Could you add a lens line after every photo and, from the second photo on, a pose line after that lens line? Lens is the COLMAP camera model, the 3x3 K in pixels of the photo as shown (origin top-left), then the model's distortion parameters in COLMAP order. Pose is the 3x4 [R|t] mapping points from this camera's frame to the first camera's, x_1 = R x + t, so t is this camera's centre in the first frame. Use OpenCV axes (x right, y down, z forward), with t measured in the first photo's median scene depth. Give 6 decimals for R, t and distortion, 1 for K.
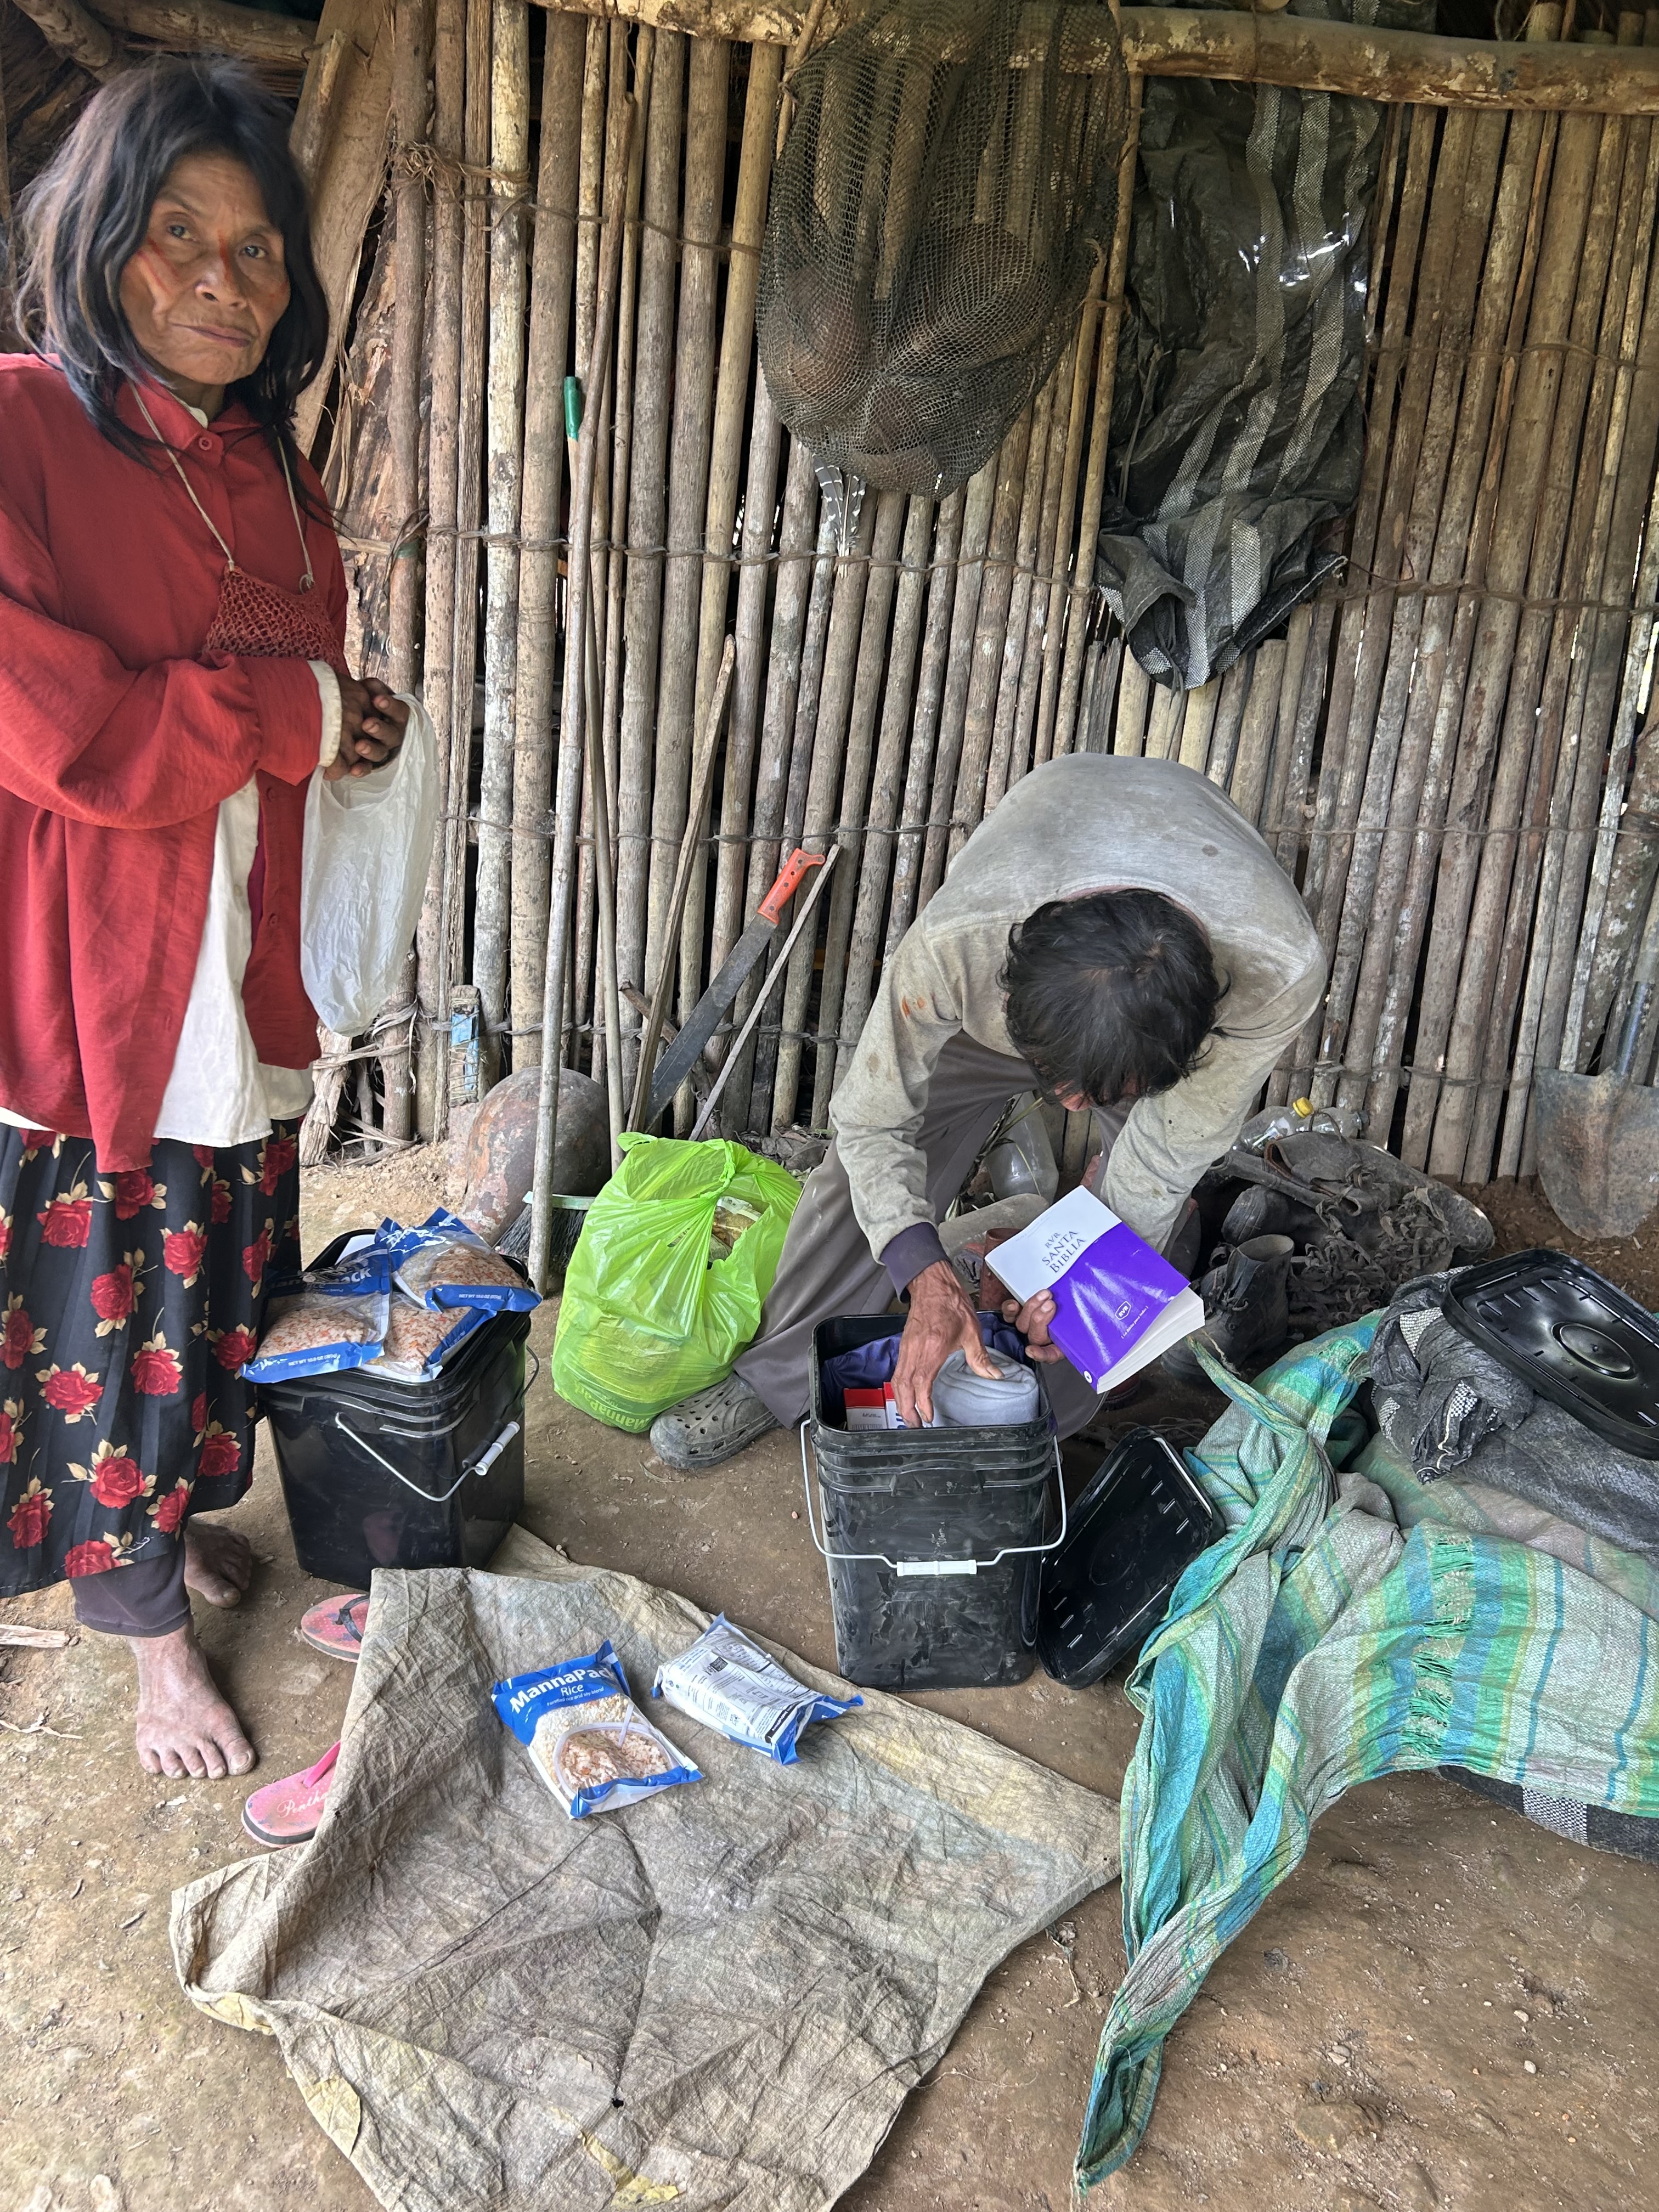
lens RADIAL K [[1780.3, 0, 824.3], [0, 1780.3, 1103.0], [0, 0, 1]] dist [0.040271, -0.041922]
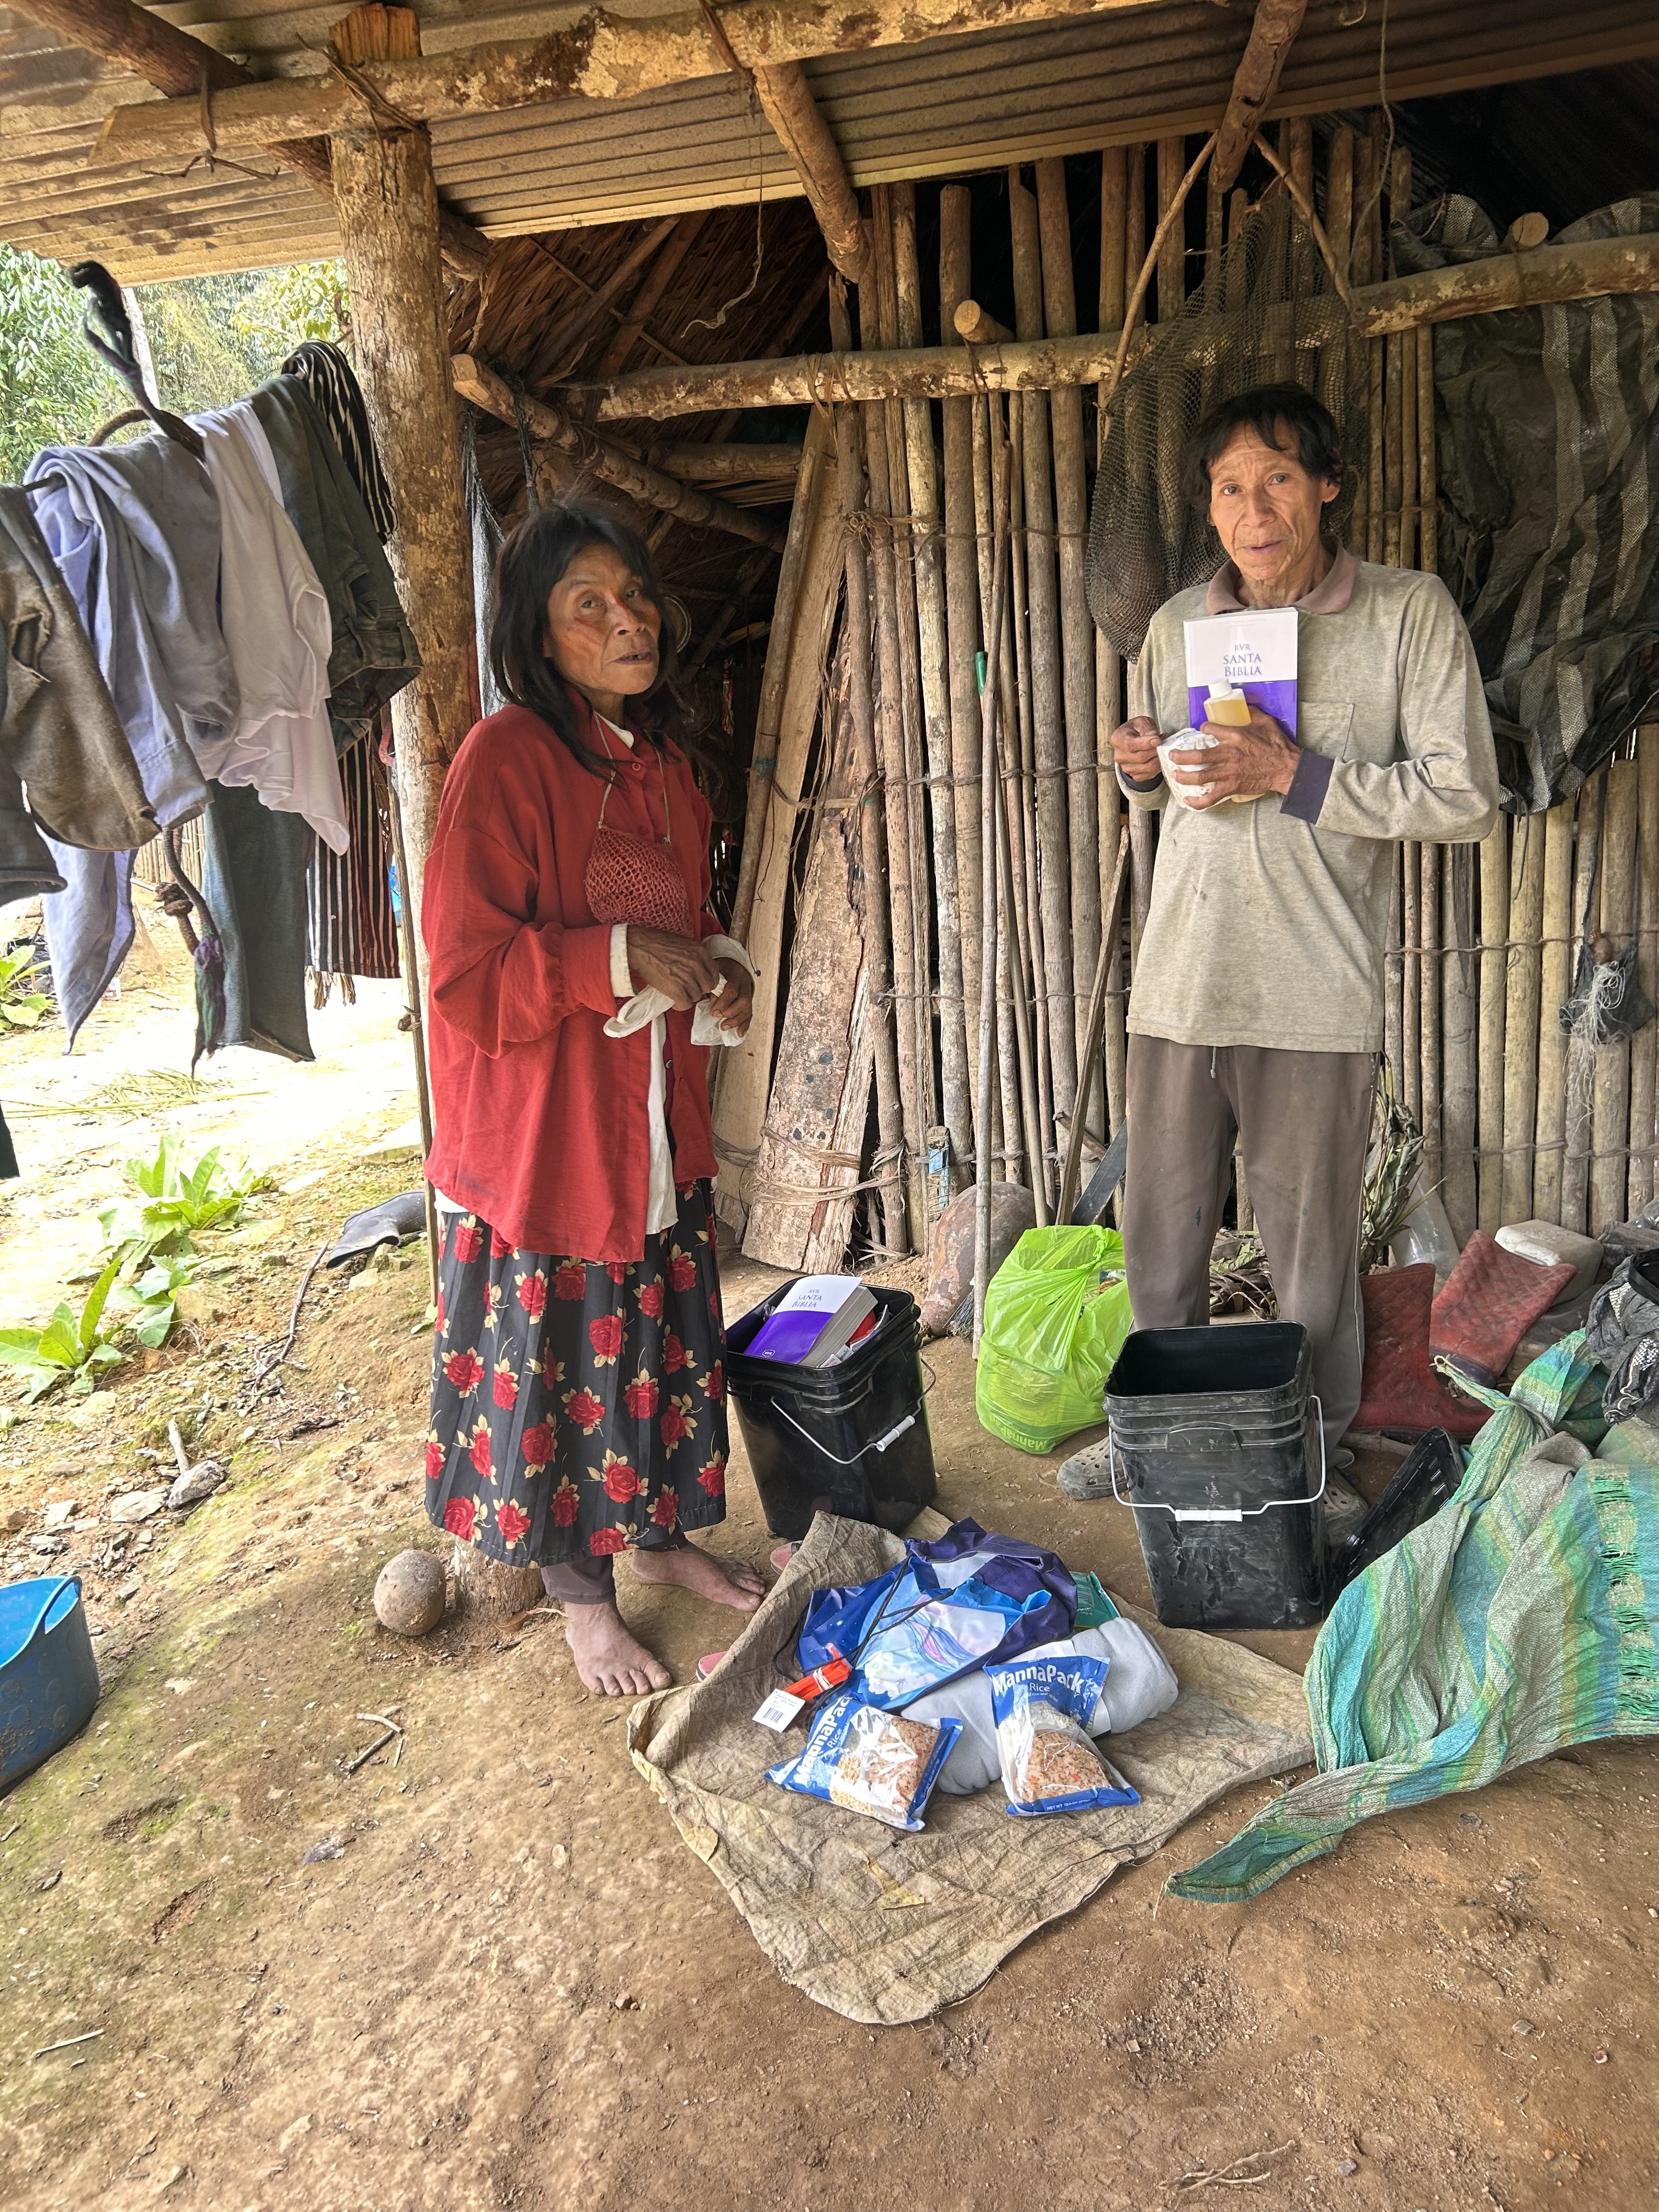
lens RADIAL K [[1683.4, 0, 801.3], [0, 1683.4, 1119.7], [0, 0, 1]] dist [0.056585, -0.062290]
pose [[0.918181, -0.076029, -0.388797, 0.187991], [0.024403, 0.990402, -0.136042, 0.096725], [0.395409, 0.115424, 0.911224, -0.139105]]
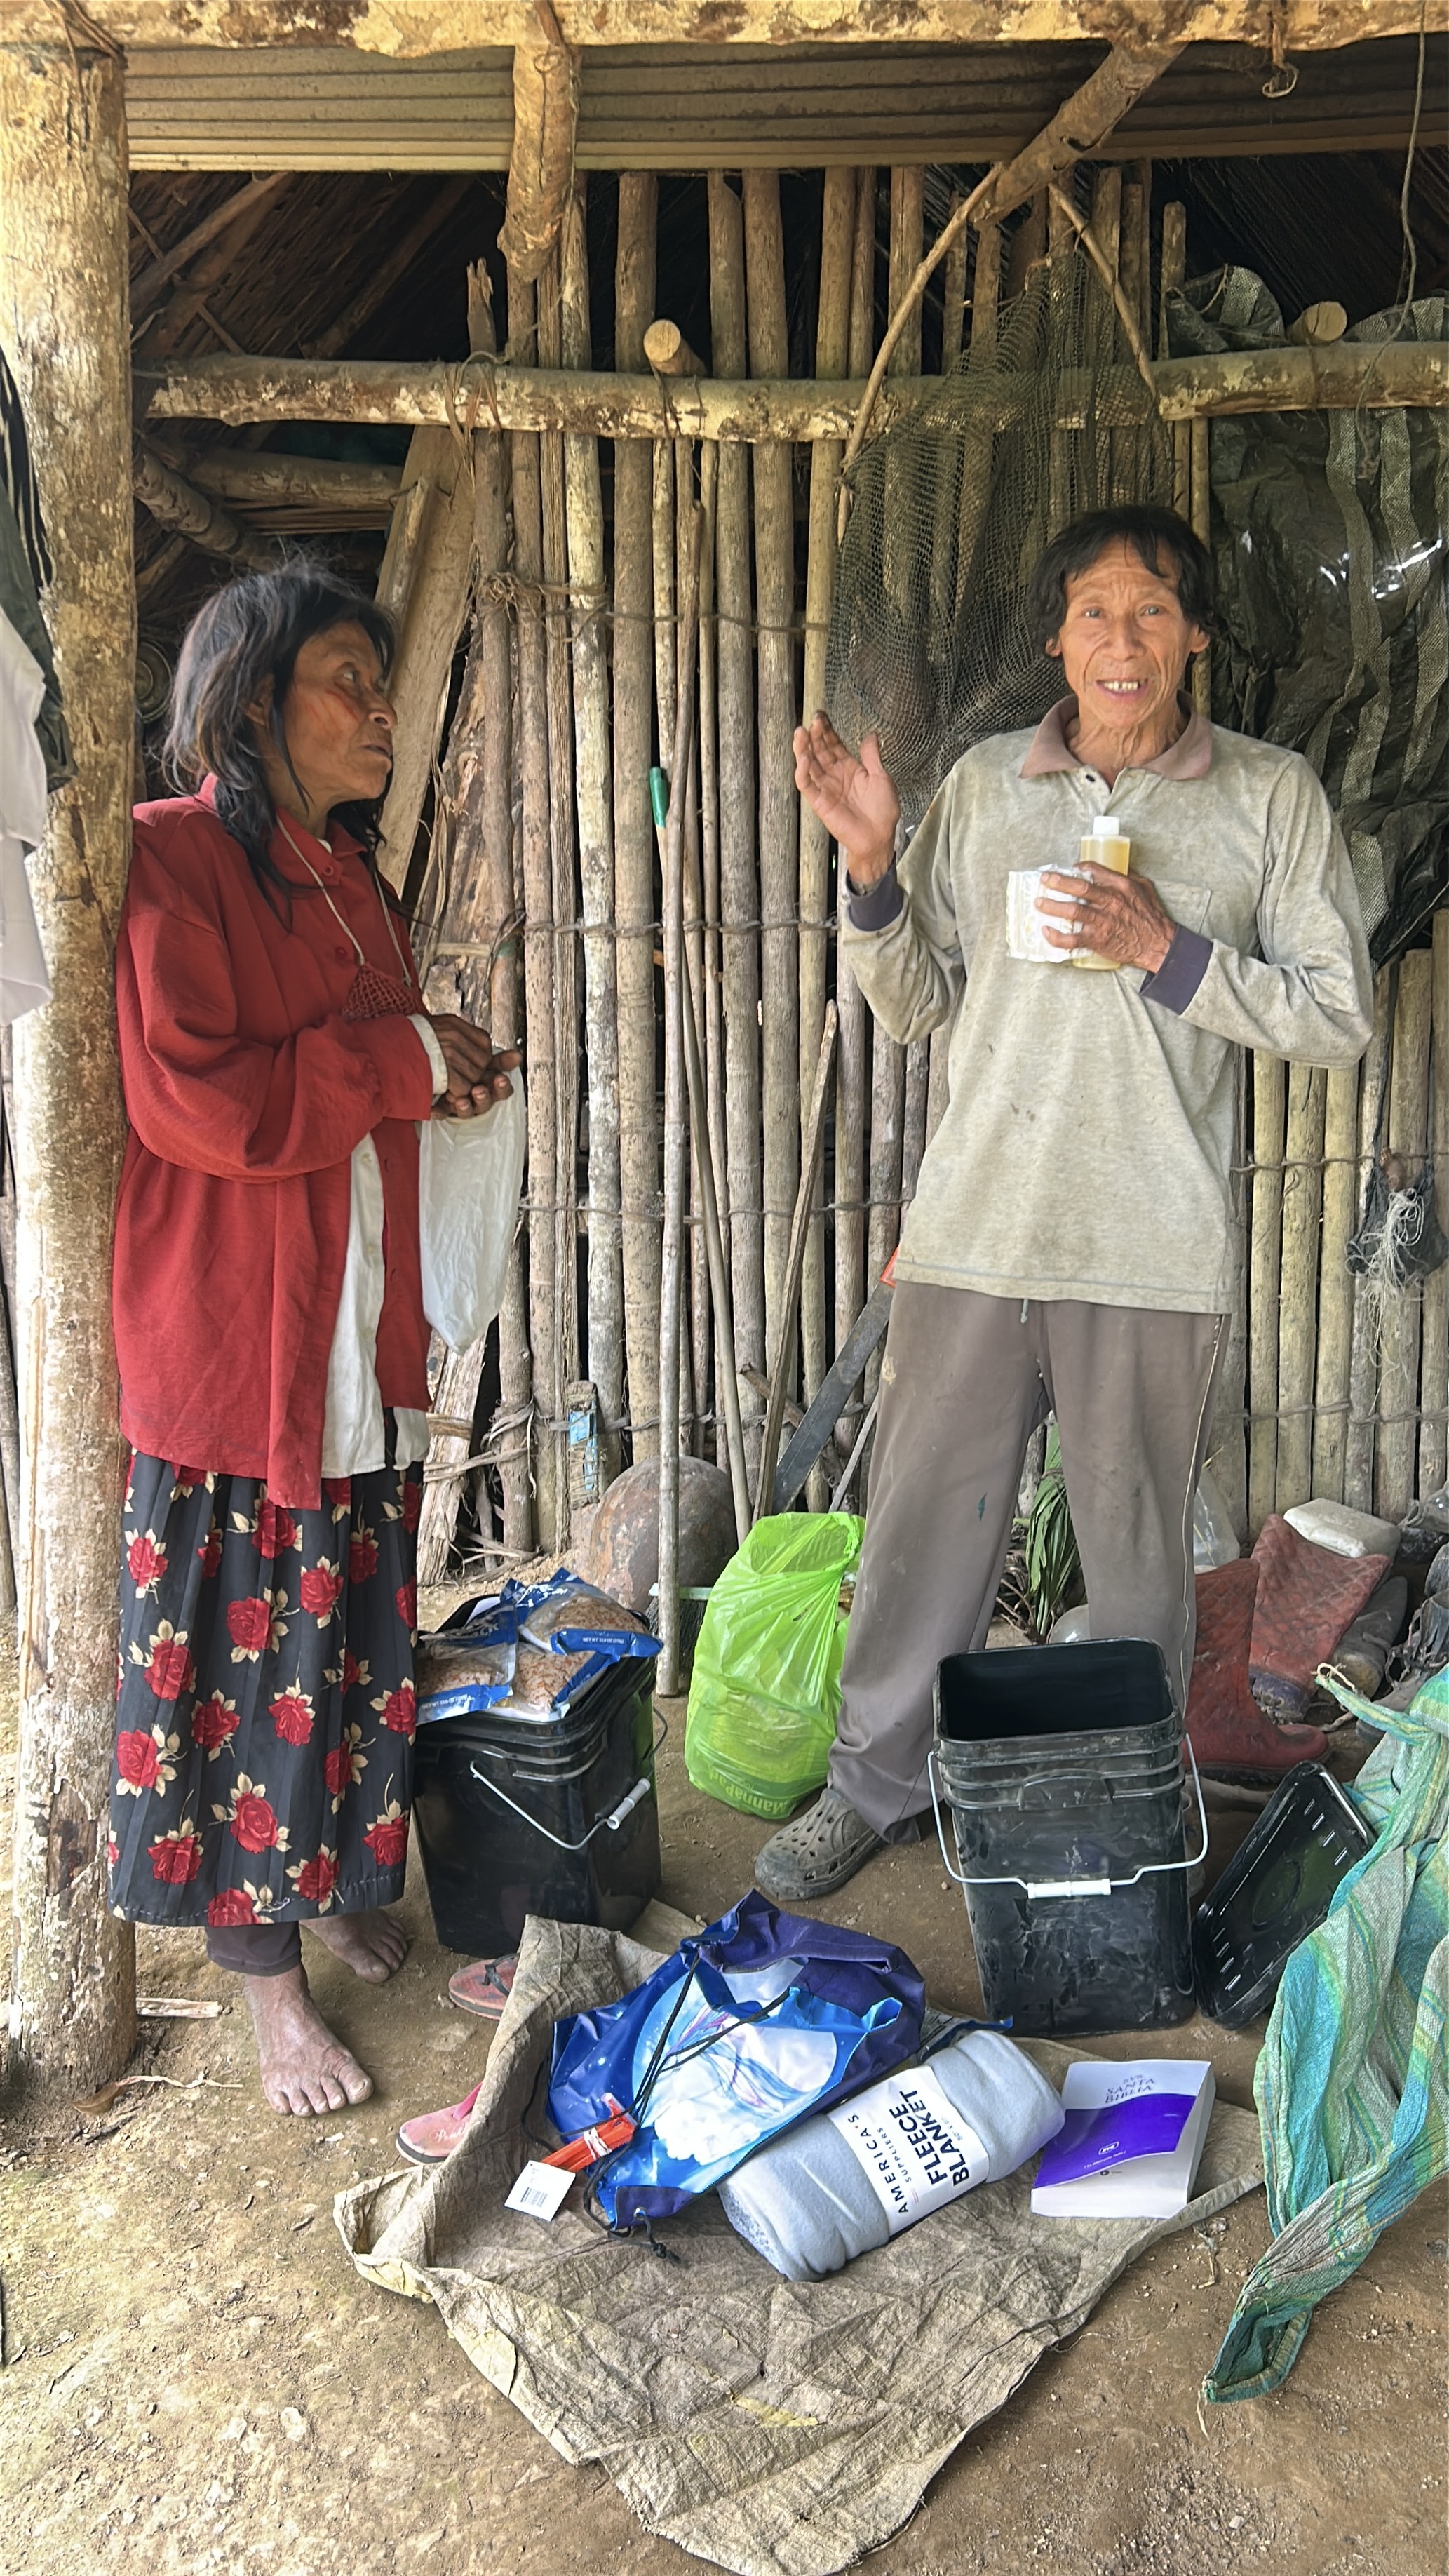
lens RADIAL K [[2300.1, 0, 717.5], [0, 2300.1, 1246.2], [0, 0, 1]] dist [0.078669, -0.104876]
pose [[0.987288, -0.078998, -0.137918, 0.049499], [0.055403, 0.984360, -0.167227, 0.078266], [0.148971, 0.157461, 0.976224, -0.217421]]
